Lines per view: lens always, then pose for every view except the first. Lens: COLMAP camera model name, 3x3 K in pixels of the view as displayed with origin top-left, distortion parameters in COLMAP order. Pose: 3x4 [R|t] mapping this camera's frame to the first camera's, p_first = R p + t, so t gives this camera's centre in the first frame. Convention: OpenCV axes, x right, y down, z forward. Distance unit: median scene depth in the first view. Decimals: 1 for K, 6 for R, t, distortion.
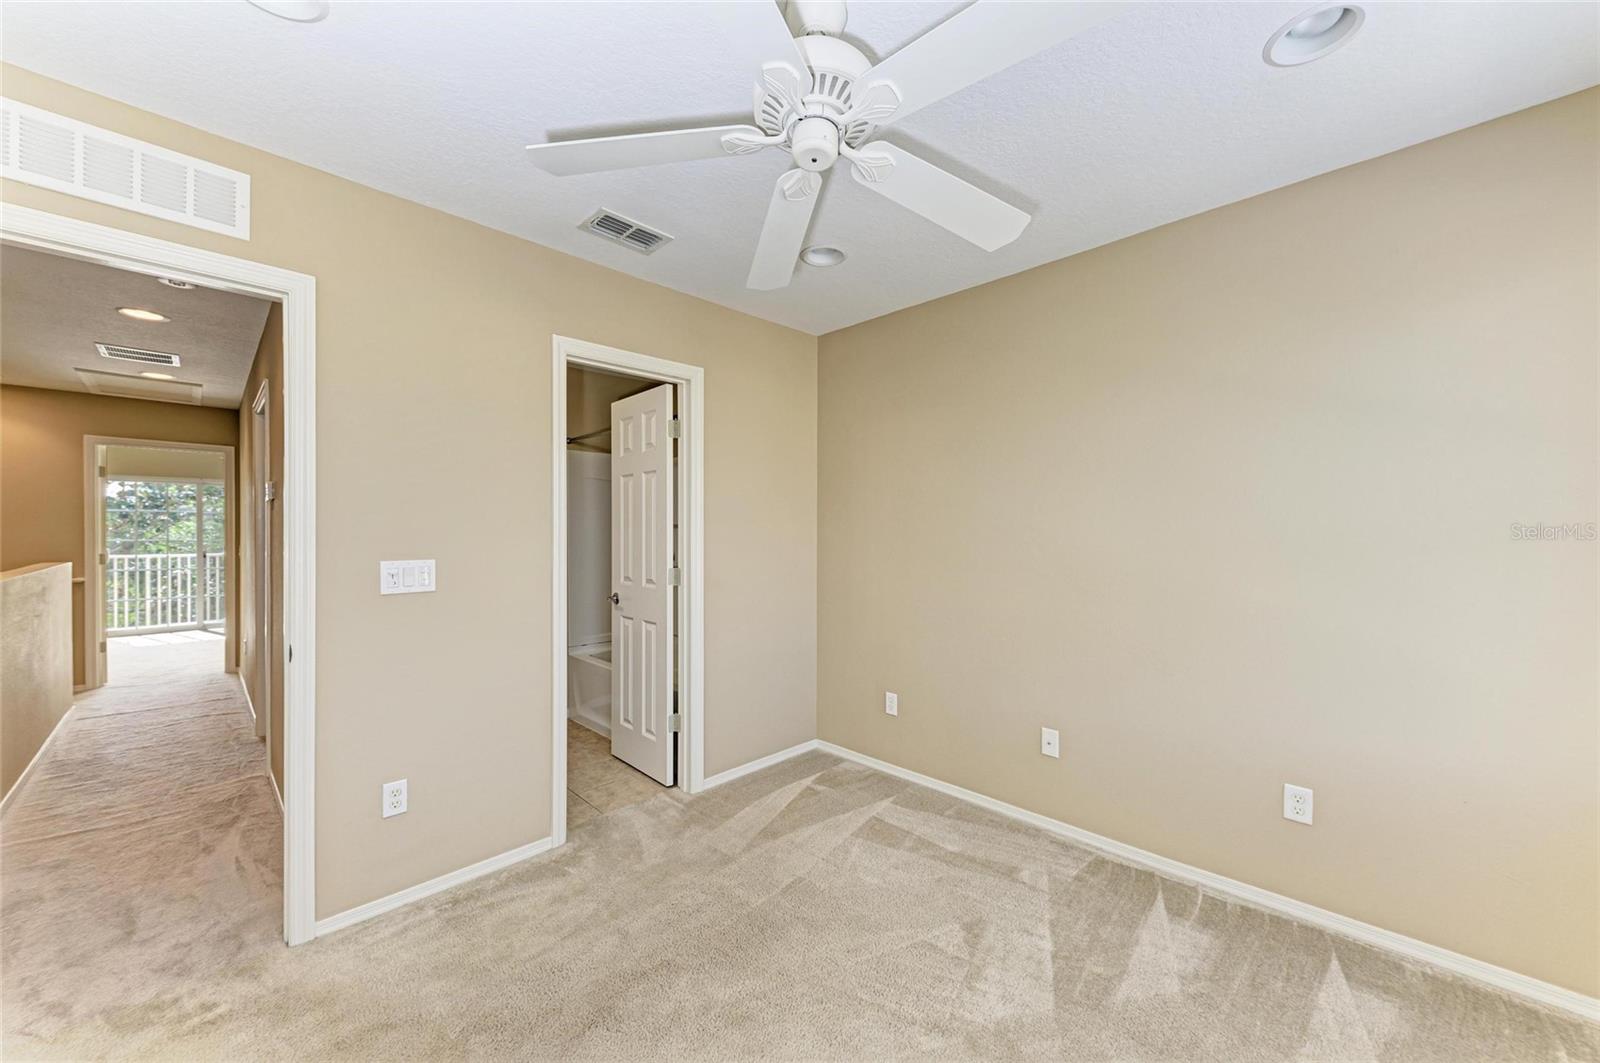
lens RADIAL K [[587.3, 0, 808.3], [0, 587.3, 529.9], [0, 0, 1]] dist [0.001052, -0.000278]
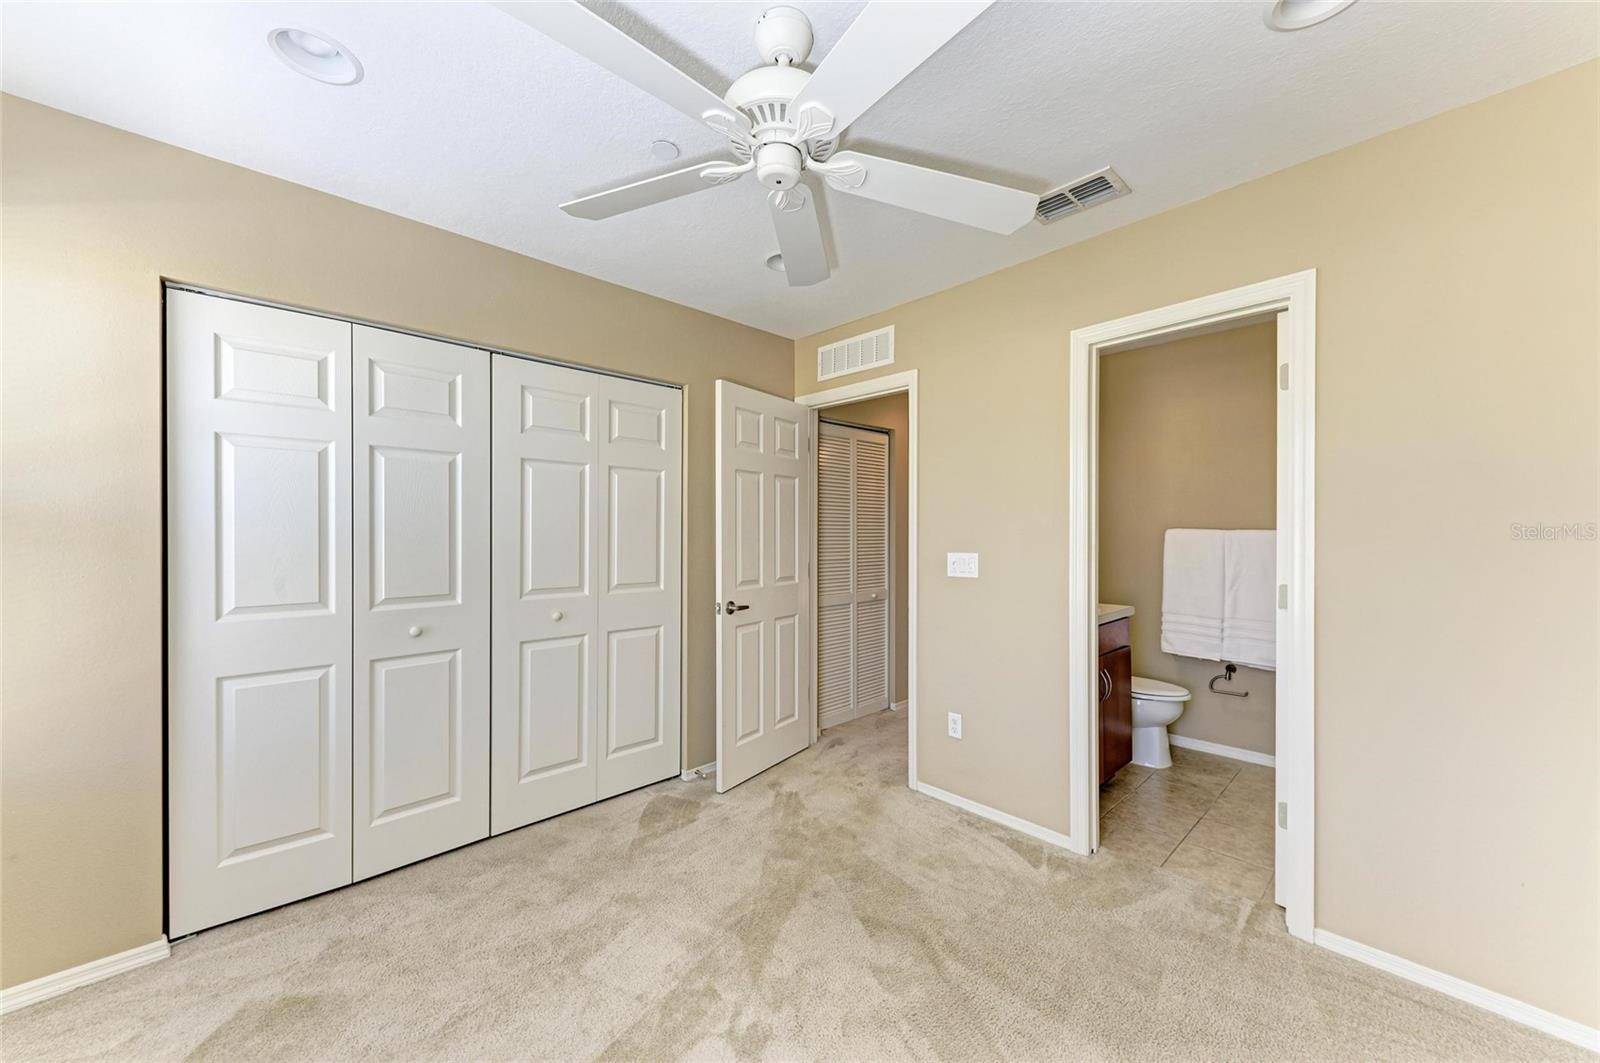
lens RADIAL K [[587.3, 0, 793.3], [0, 587.3, 531.7], [0, 0, 1]] dist [0.001052, -0.000278]
pose [[-0.045217, 0.002043, -0.998975, 0.652952], [0.006021, 0.999980, 0.001773, -0.001085], [0.998959, -0.005935, -0.045228, 0.658039]]
